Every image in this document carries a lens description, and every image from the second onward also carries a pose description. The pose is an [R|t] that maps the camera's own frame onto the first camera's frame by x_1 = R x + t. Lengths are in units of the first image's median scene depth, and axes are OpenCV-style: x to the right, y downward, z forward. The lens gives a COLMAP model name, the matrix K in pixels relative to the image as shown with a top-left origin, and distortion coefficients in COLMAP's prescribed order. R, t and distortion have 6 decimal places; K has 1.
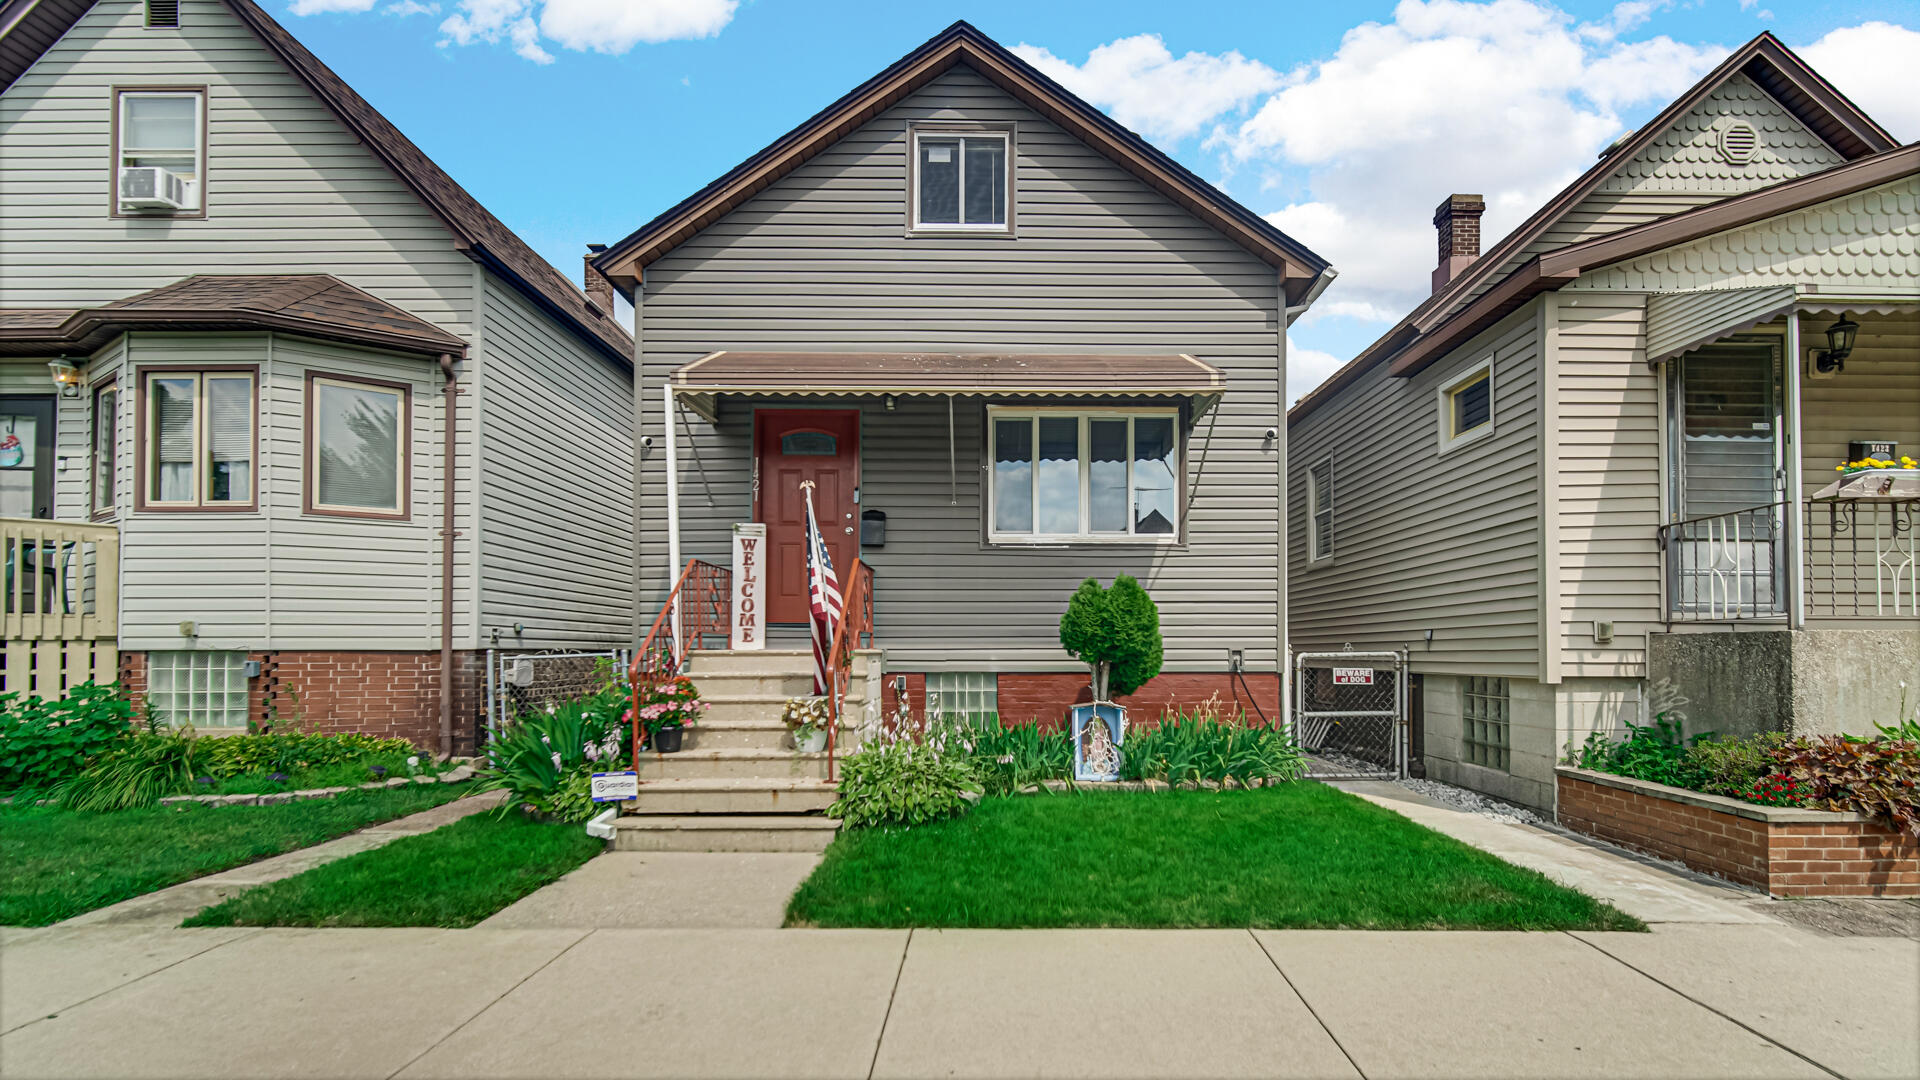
lens RADIAL K [[775.5, 0, 994.2], [0, 775.5, 646.1], [0, 0, 1]] dist [-0.001153, -0.000932]
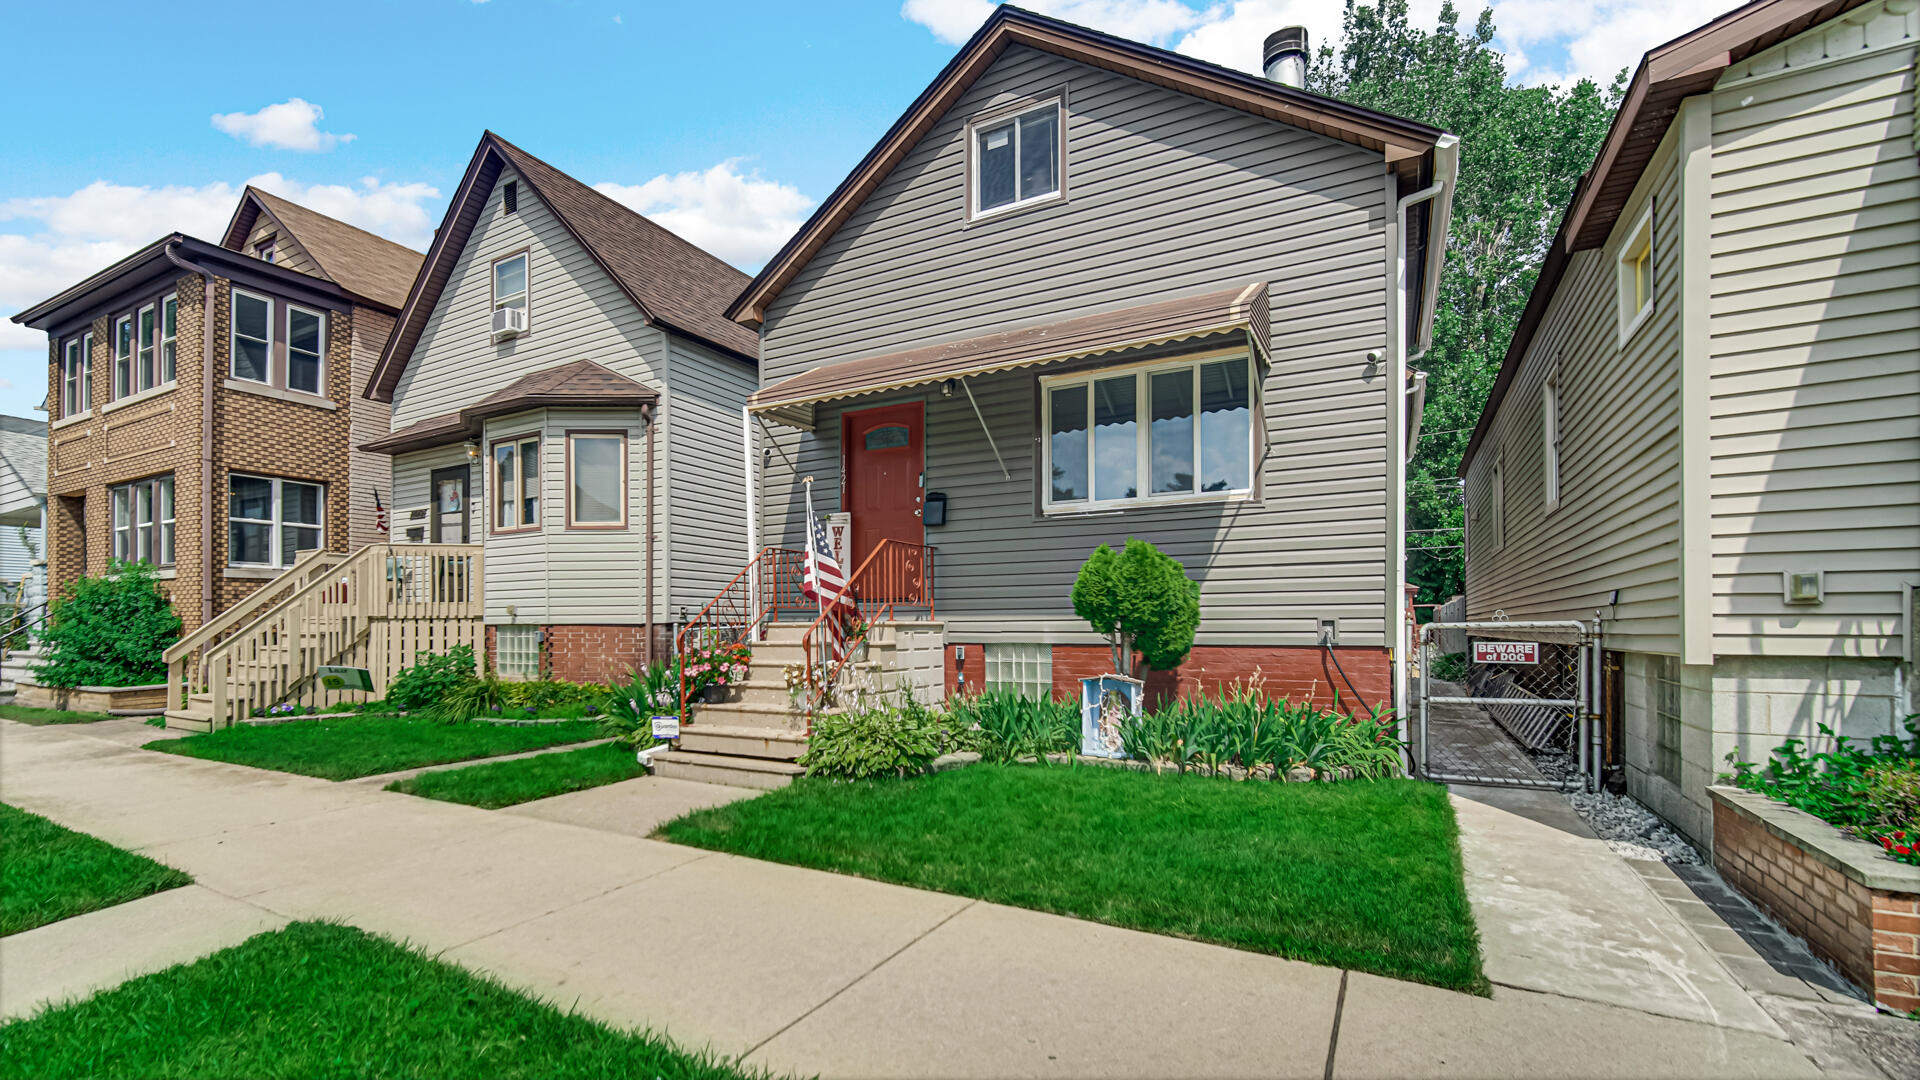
lens RADIAL K [[790.6, 0, 961.6], [0, 790.6, 626.7], [0, 0, 1]] dist [-0.000237, 0.000068]
pose [[0.875878, -0.002680, -0.482526, 0.439515], [0.006560, 0.999958, 0.006355, 0.005168], [0.482489, -0.008732, 0.875859, 0.058854]]
